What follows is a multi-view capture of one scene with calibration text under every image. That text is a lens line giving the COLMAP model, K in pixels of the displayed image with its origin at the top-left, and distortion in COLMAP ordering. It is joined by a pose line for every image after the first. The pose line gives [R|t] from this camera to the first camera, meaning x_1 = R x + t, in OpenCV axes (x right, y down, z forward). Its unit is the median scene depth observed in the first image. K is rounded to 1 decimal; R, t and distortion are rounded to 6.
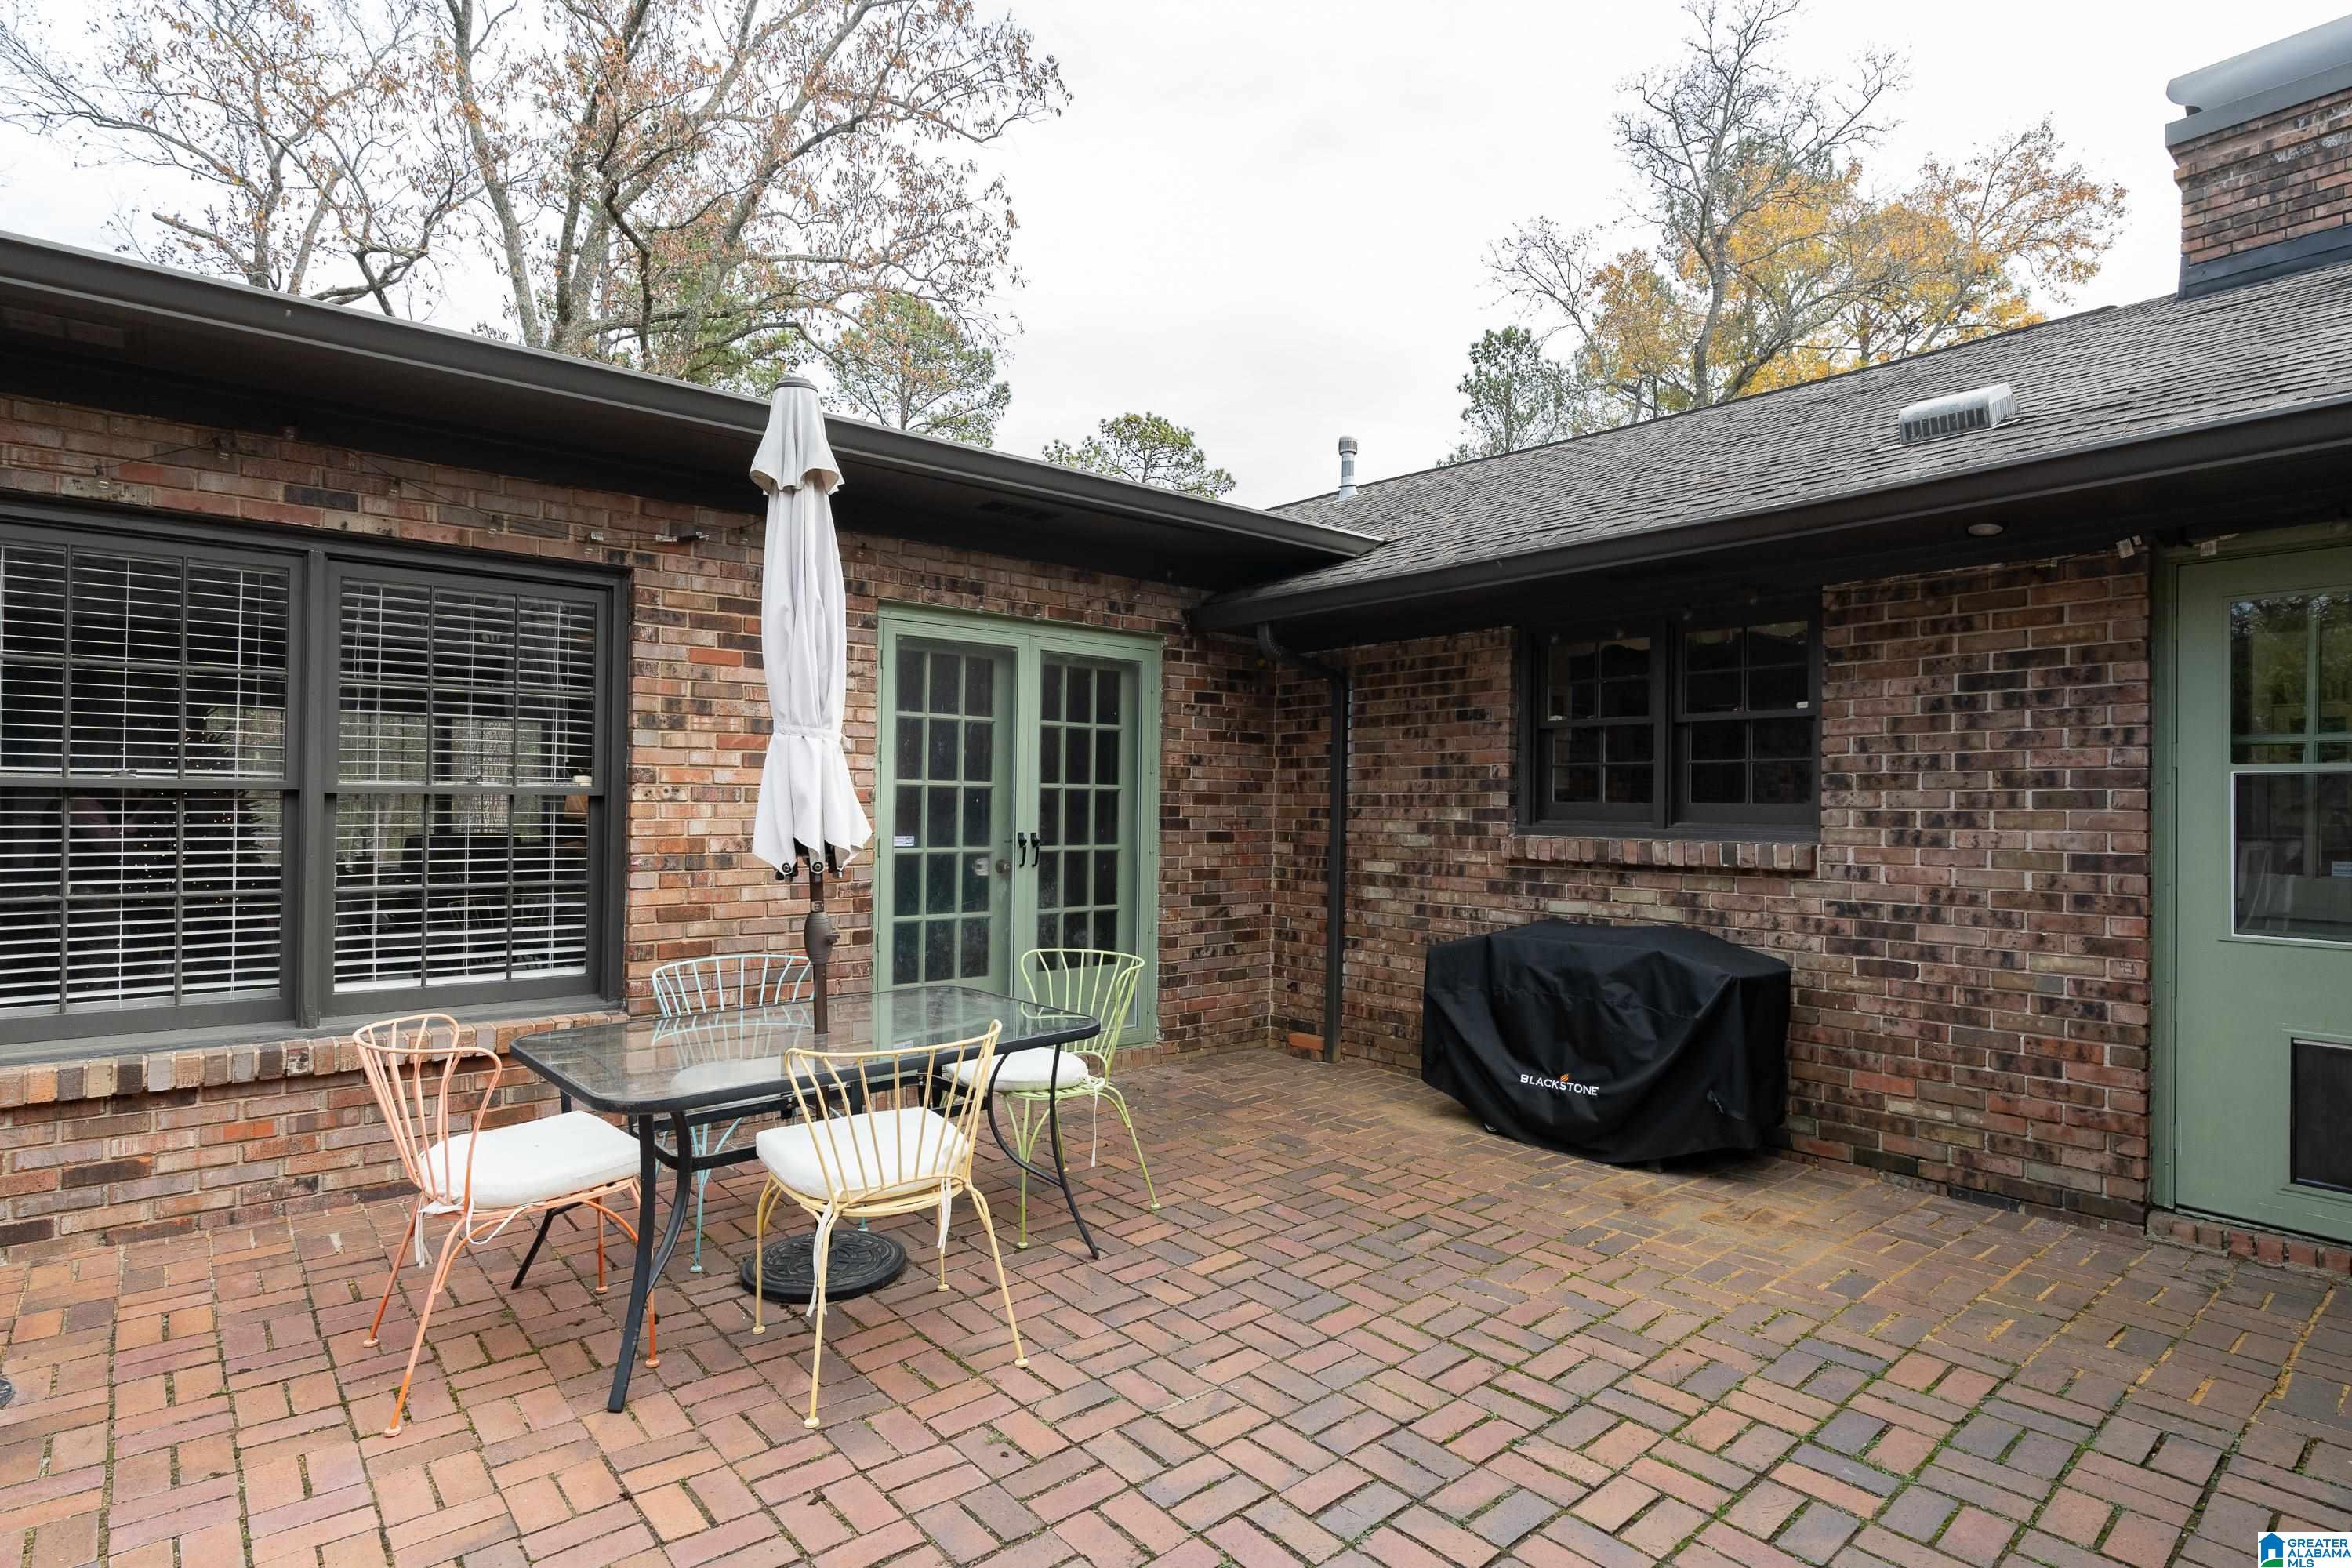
lens RADIAL K [[1211.7, 0, 1183.8], [0, 1211.7, 790.2], [0, 0, 1]] dist [-0.005570, -0.000187]
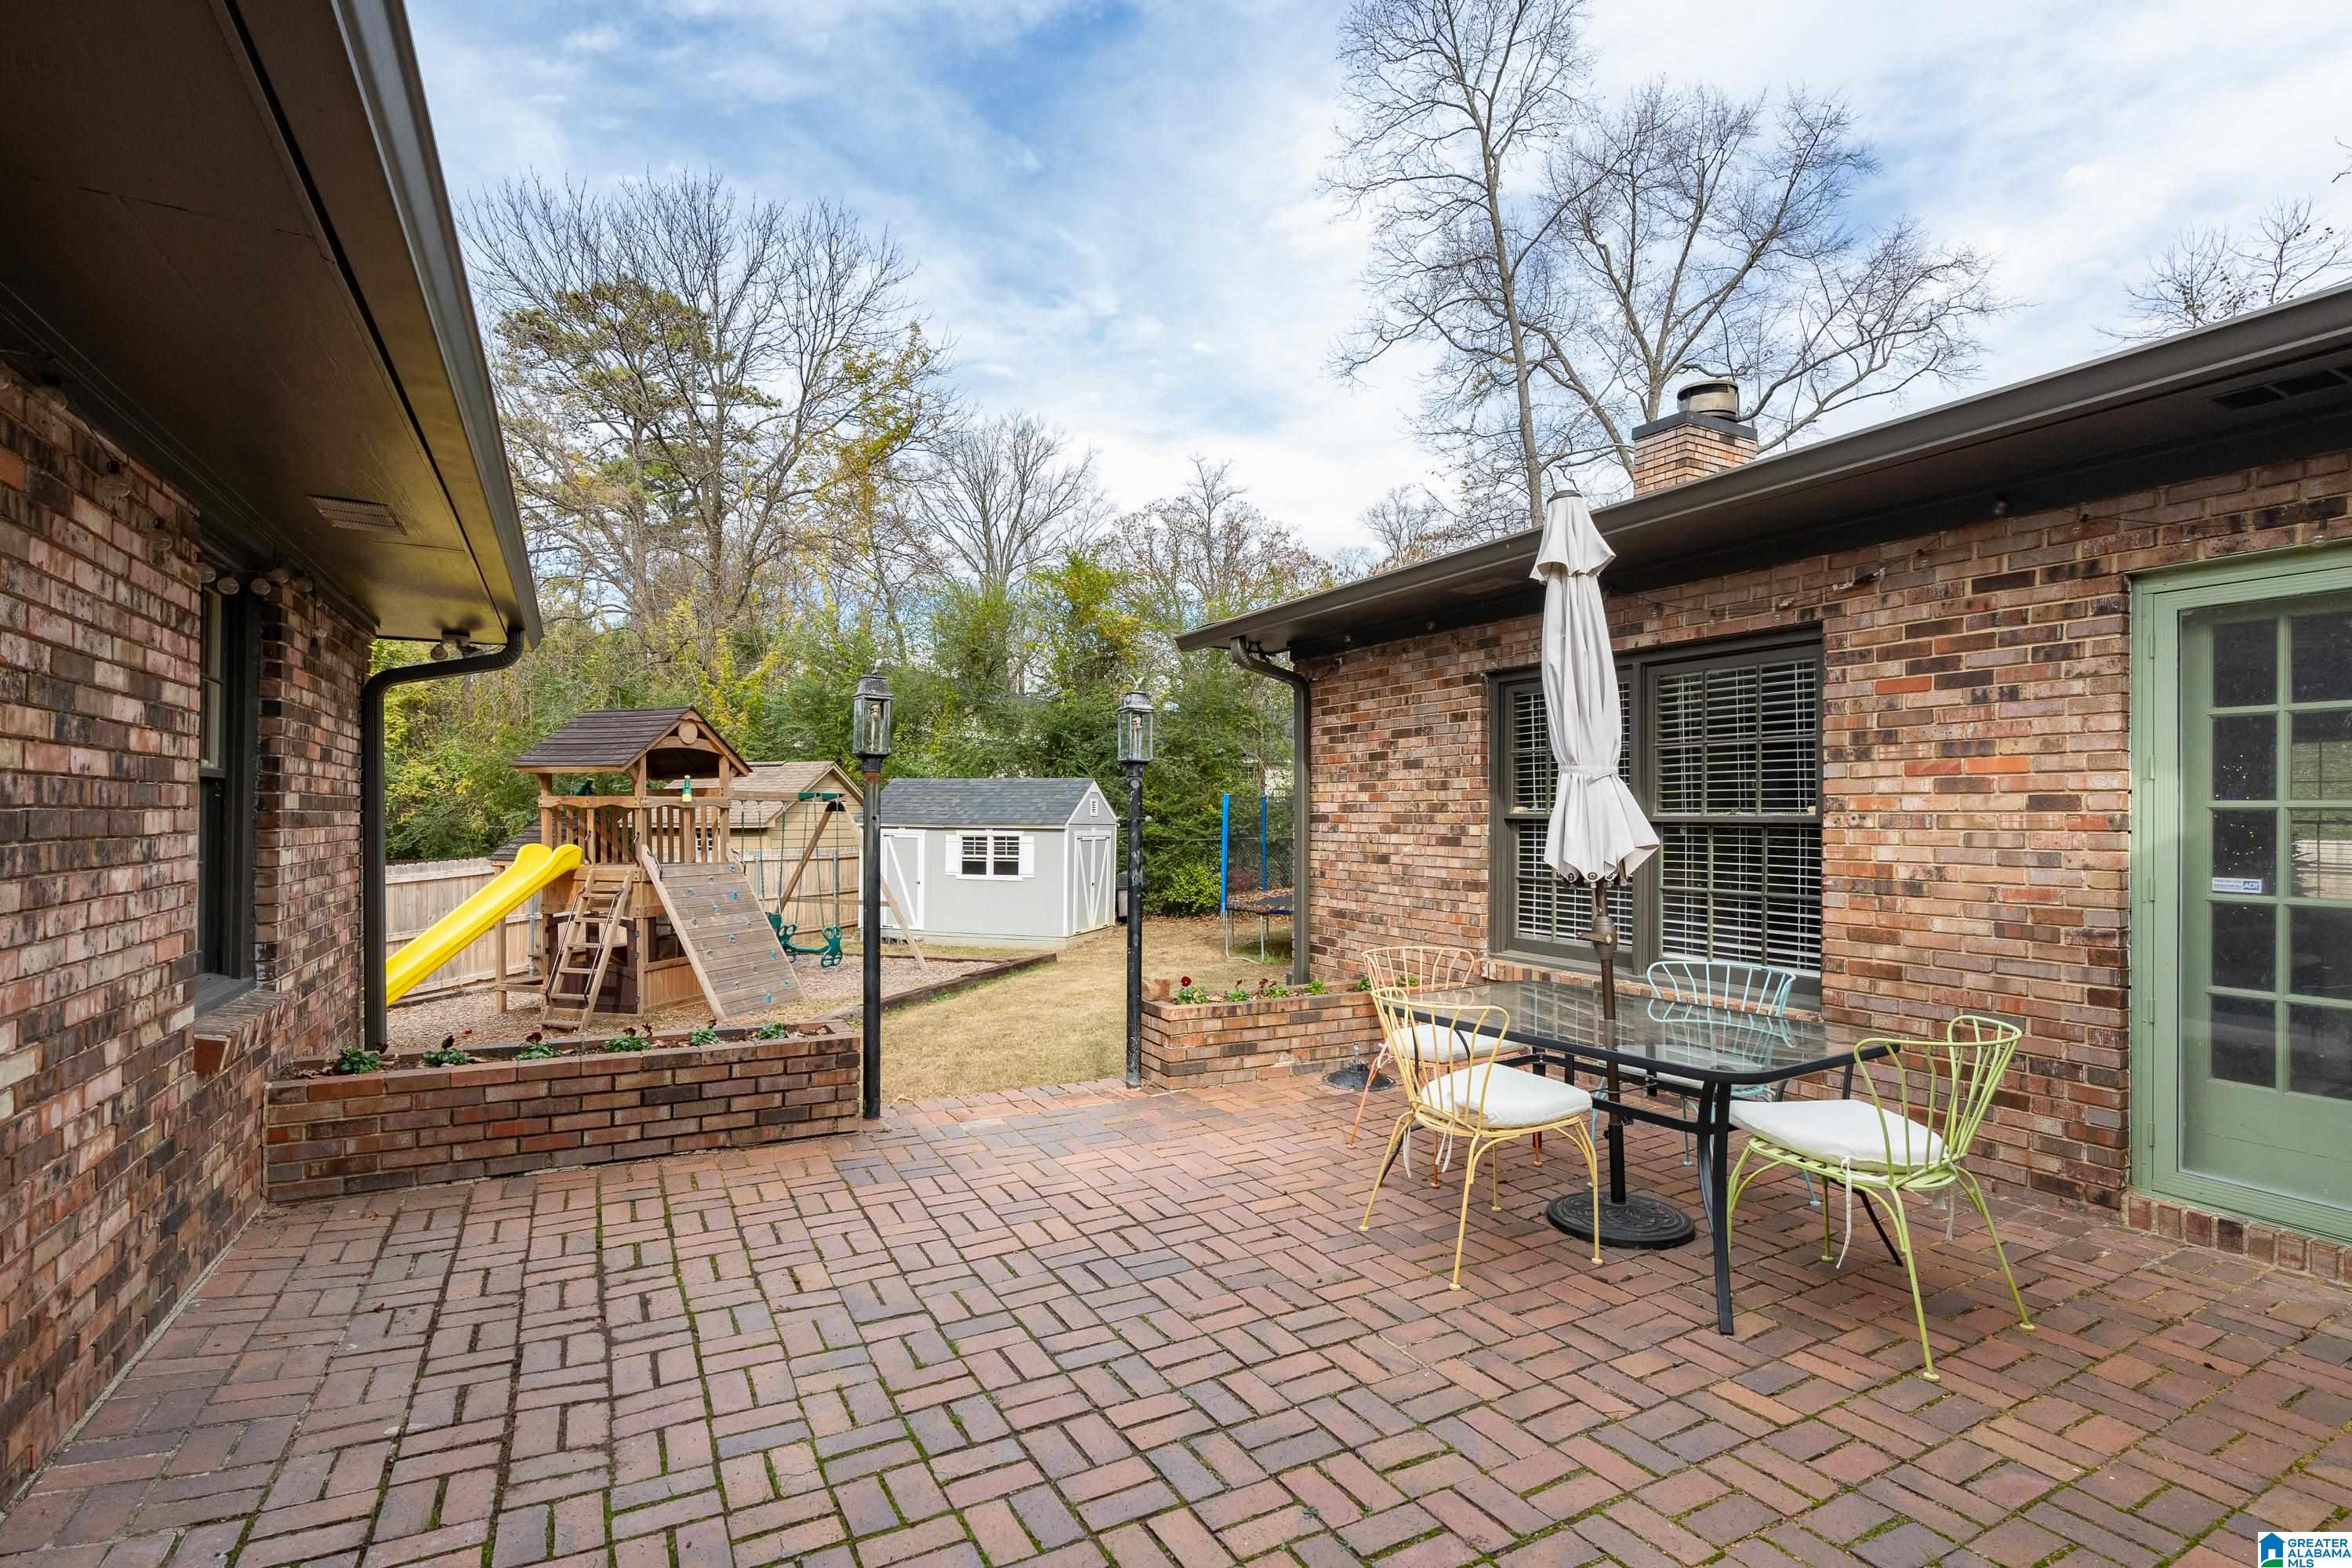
lens RADIAL K [[1076.4, 0, 1173.5], [0, 1076.4, 798.7], [0, 0, 1]] dist [-0.003778, 0.000442]
pose [[-0.196935, -0.027545, -0.980030, 0.628648], [-0.000567, 0.999608, -0.027981, 0.010208], [0.980416, -0.004955, -0.196874, 0.597681]]
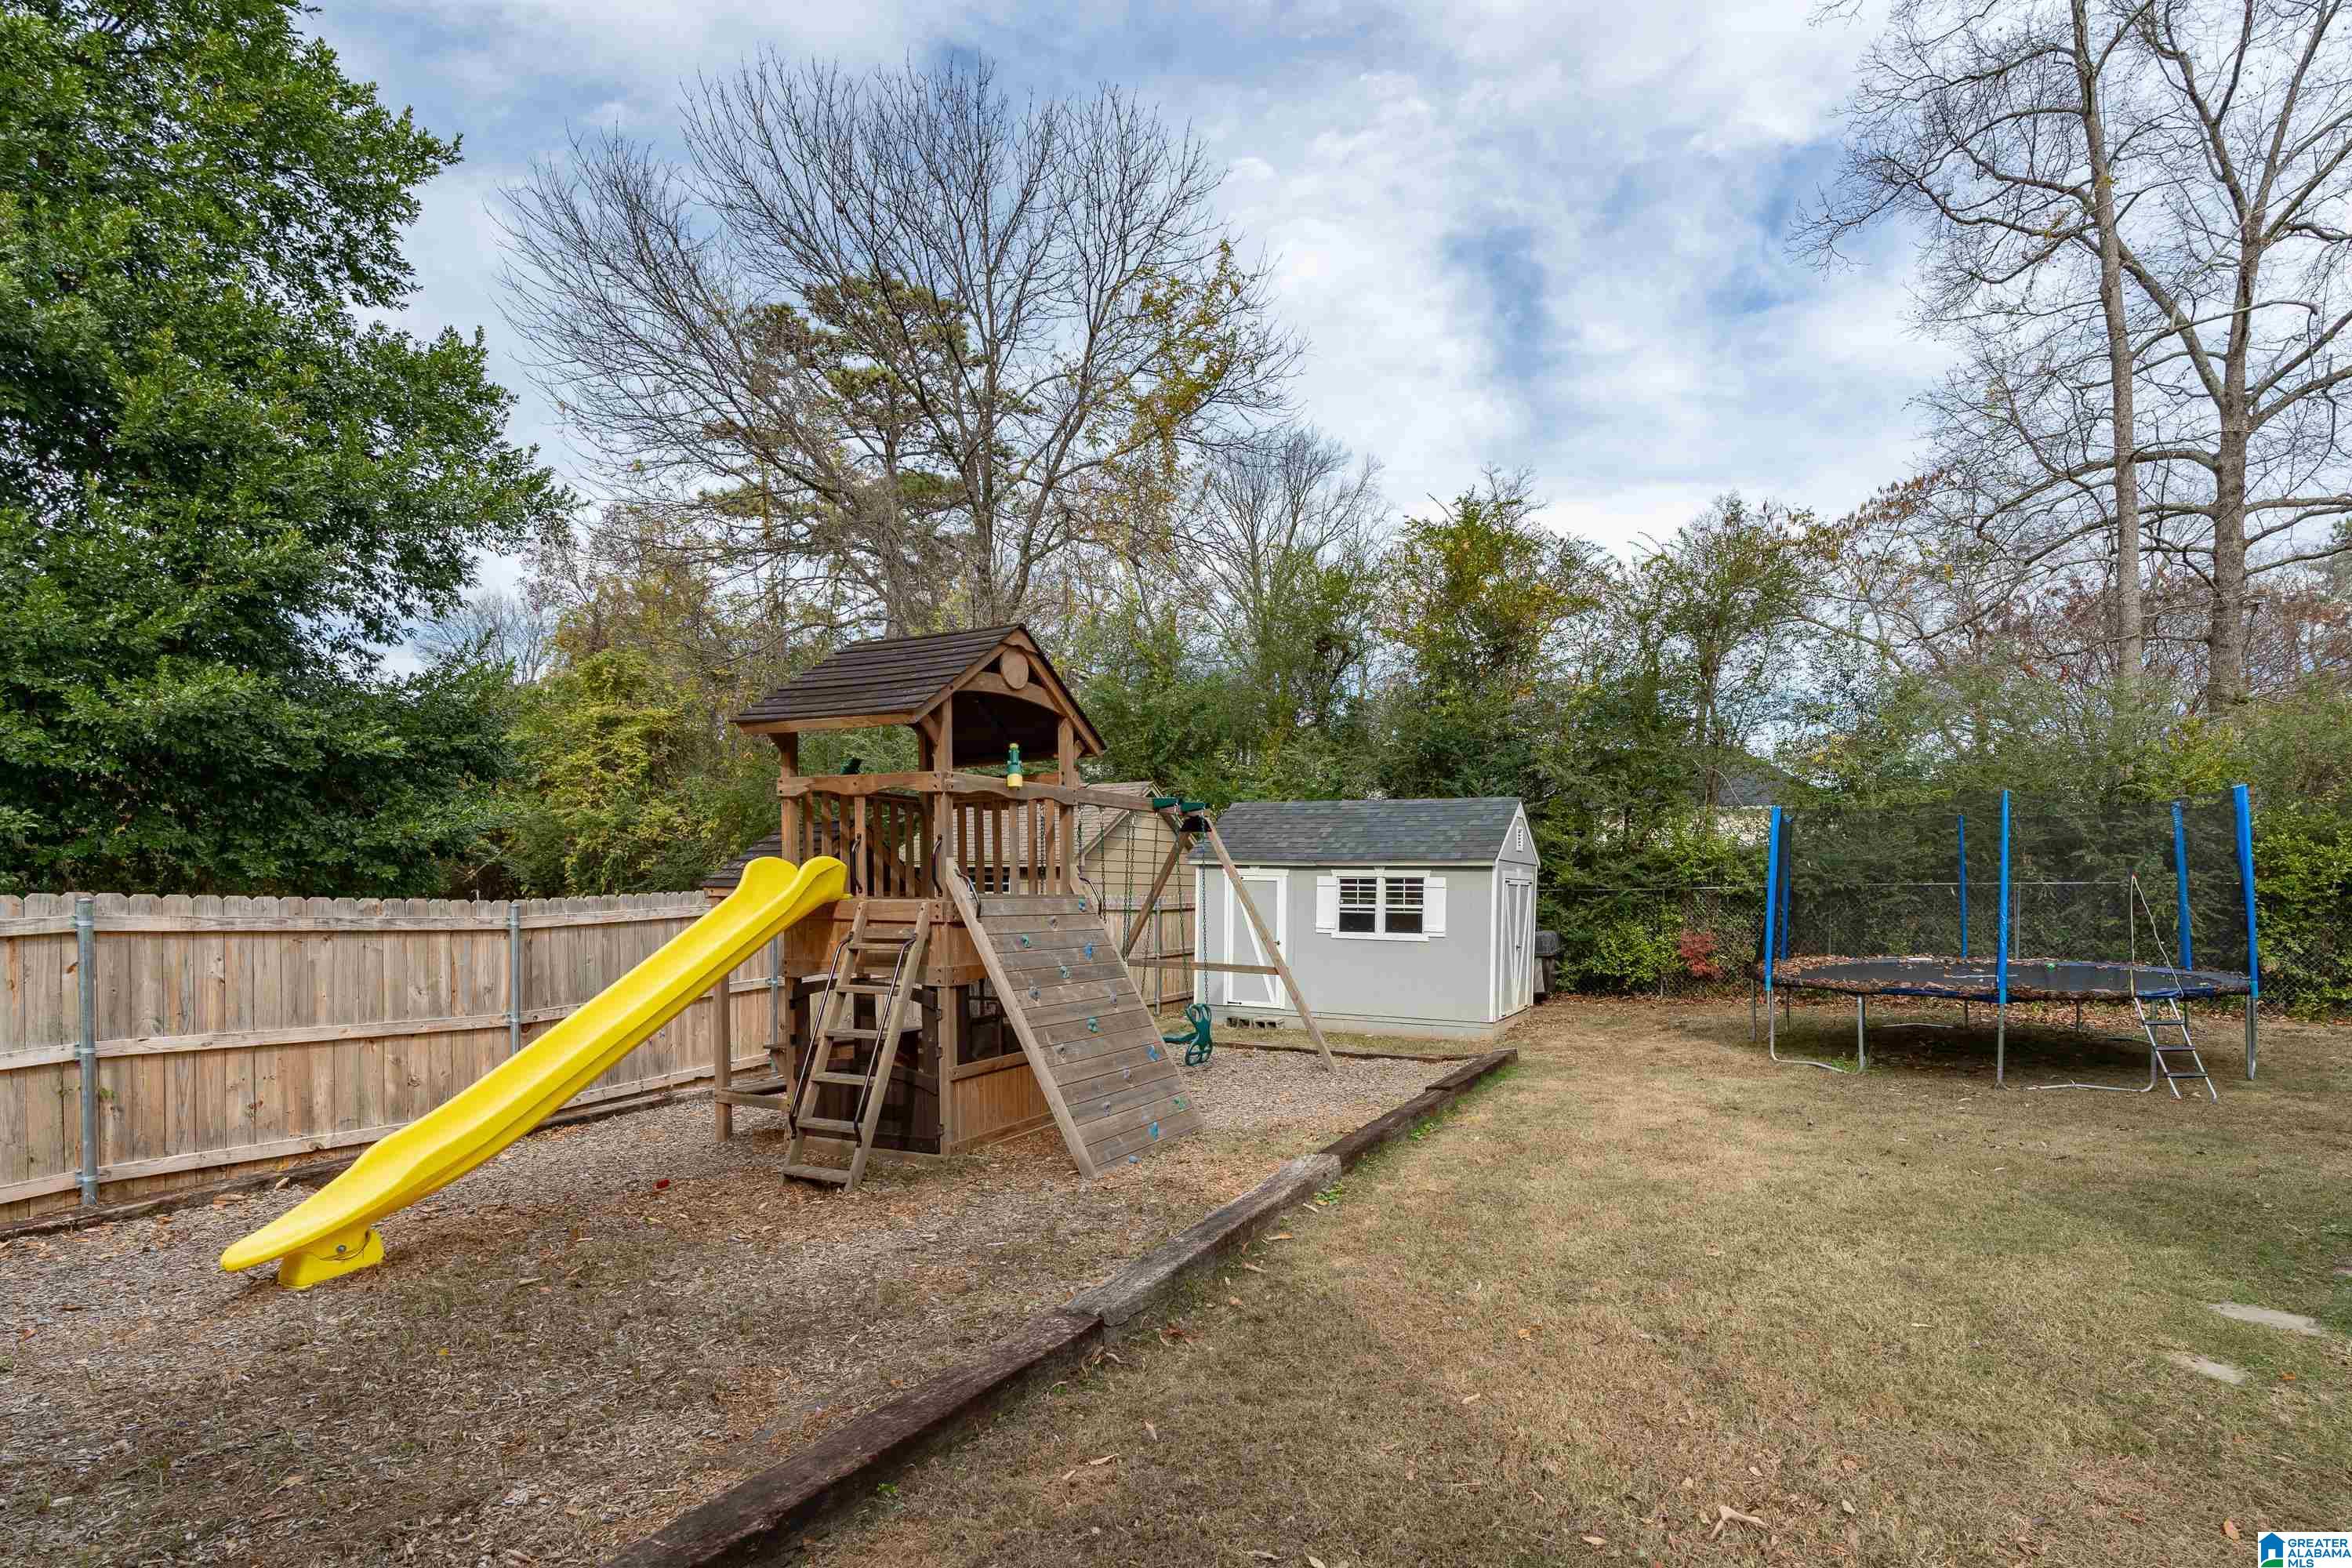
lens RADIAL K [[1076.4, 0, 1227.3], [0, 1076.4, 896.4], [0, 0, 1]] dist [-0.003778, 0.000442]
pose [[-0.343672, -0.007172, -0.939062, 0.489340], [-0.004024, 0.999973, -0.006165, 0.023534], [0.939081, 0.001661, -0.343691, 0.477387]]
